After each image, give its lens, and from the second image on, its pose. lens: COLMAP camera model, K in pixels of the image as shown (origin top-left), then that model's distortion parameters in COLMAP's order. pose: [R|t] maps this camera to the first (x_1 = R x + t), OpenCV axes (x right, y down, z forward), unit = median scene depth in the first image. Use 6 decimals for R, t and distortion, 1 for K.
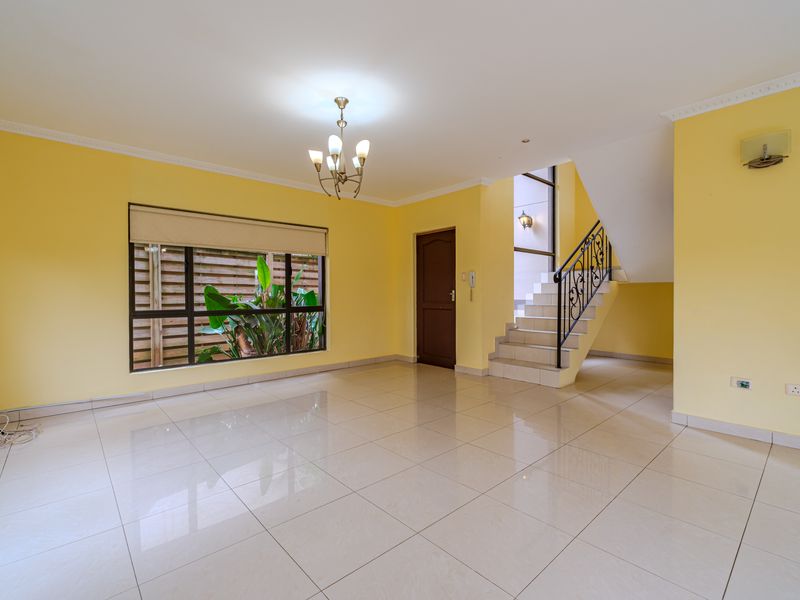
lens RADIAL K [[380.4, 0, 397.6], [0, 380.4, 292.0], [0, 0, 1]] dist [-0.001010, 0.000190]
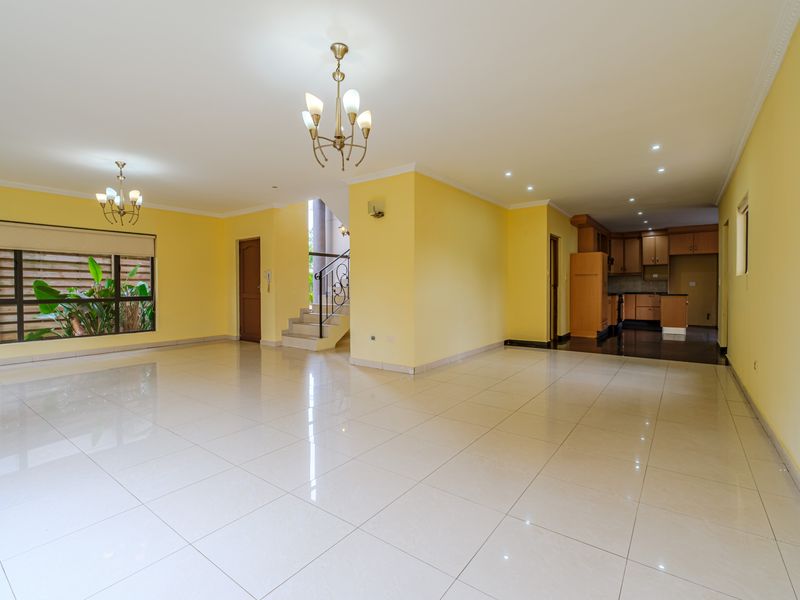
lens RADIAL K [[380.8, 0, 402.3], [0, 380.8, 289.1], [0, 0, 1]] dist [0.001637, 0.000766]
pose [[0.978656, 0.001711, 0.205496, 0.376884], [-0.003992, 0.999935, 0.010685, -0.003763], [-0.205464, -0.011278, 0.978600, -0.434286]]
